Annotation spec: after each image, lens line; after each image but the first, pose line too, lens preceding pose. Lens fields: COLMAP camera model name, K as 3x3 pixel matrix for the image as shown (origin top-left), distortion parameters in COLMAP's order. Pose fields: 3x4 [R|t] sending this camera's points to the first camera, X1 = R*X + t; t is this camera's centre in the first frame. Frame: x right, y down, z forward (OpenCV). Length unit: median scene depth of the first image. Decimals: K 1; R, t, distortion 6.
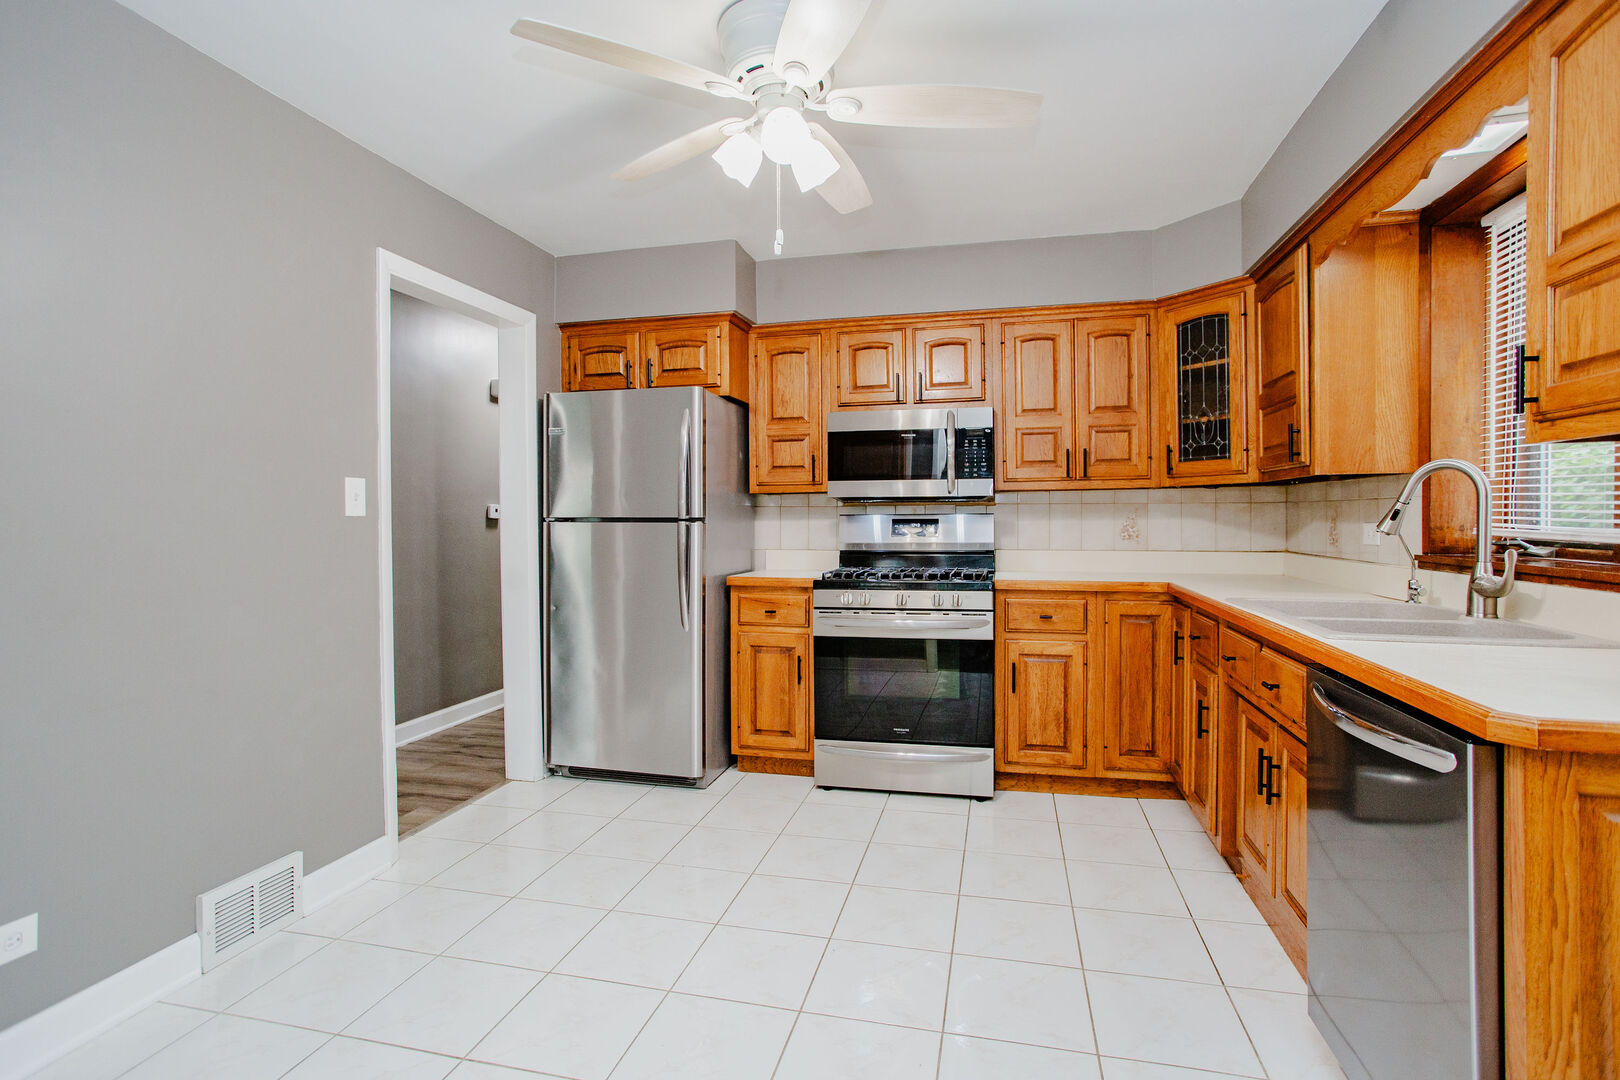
lens RADIAL K [[784.0, 0, 807.7], [0, 784.0, 525.9], [0, 0, 1]] dist [-0.051871, 0.024854]
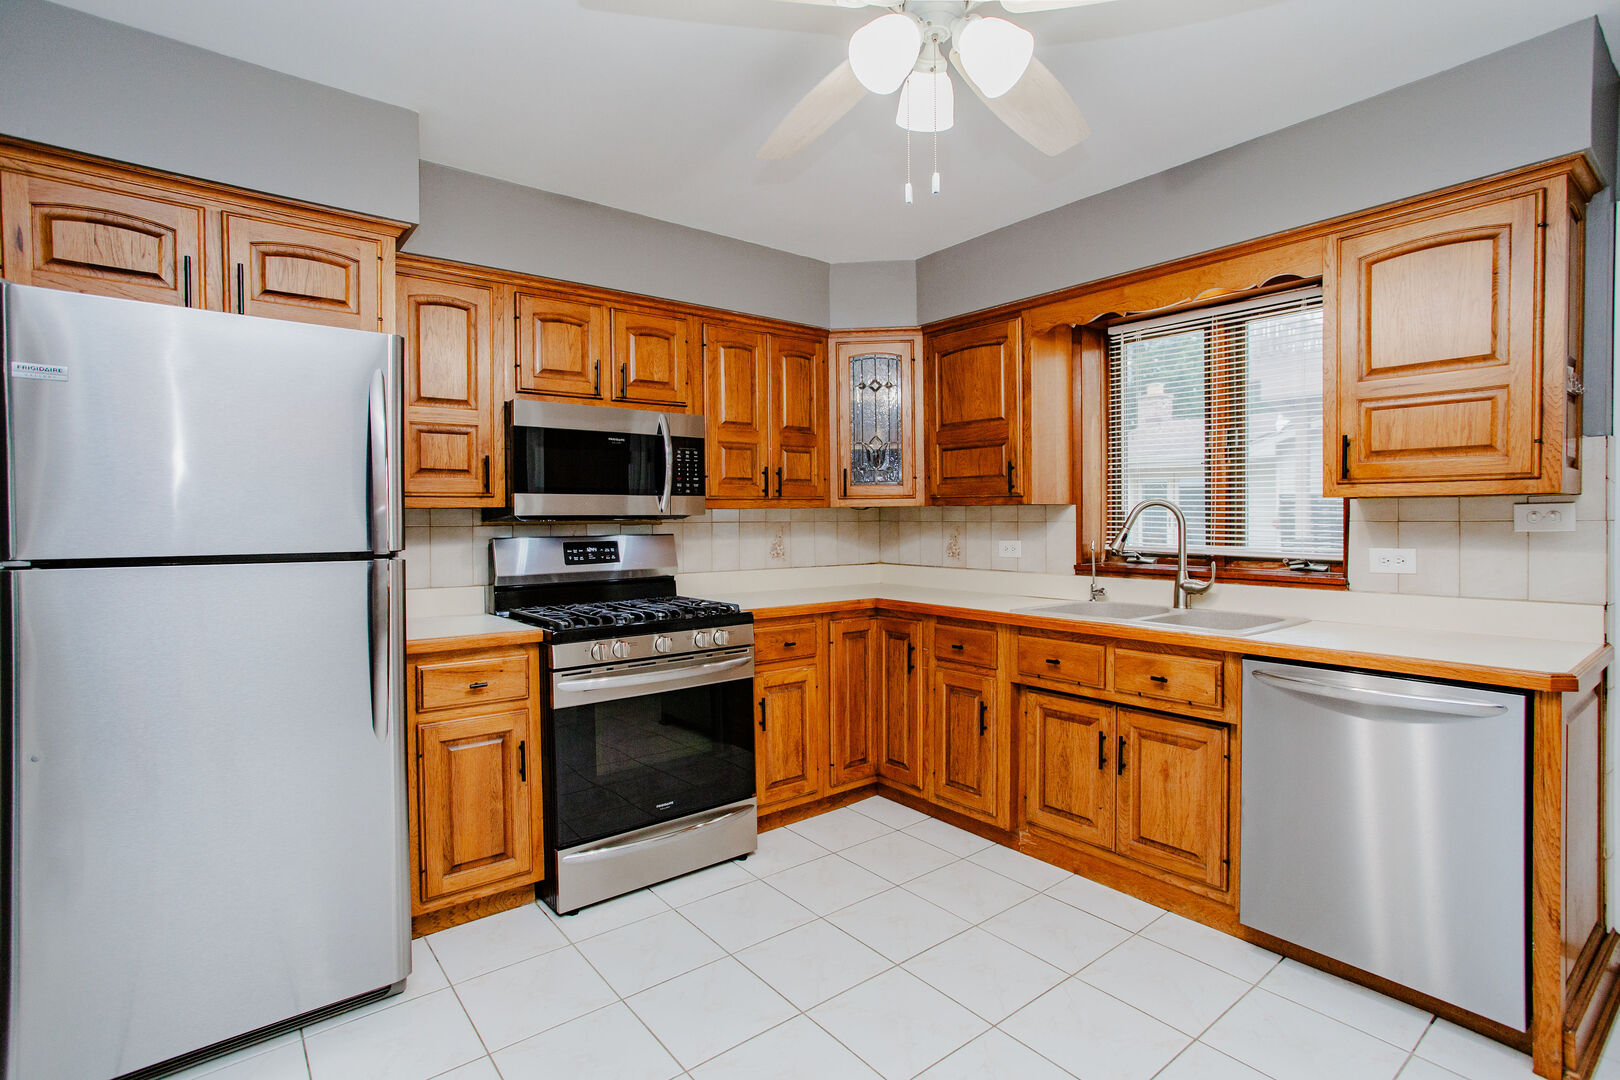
lens RADIAL K [[784.0, 0, 807.7], [0, 784.0, 525.9], [0, 0, 1]] dist [-0.051871, 0.024854]
pose [[0.615142, -0.004693, 0.788402, -0.414161], [0.011041, 0.999935, -0.002663, -0.023711], [-0.788339, 0.010343, 0.615154, 0.375226]]
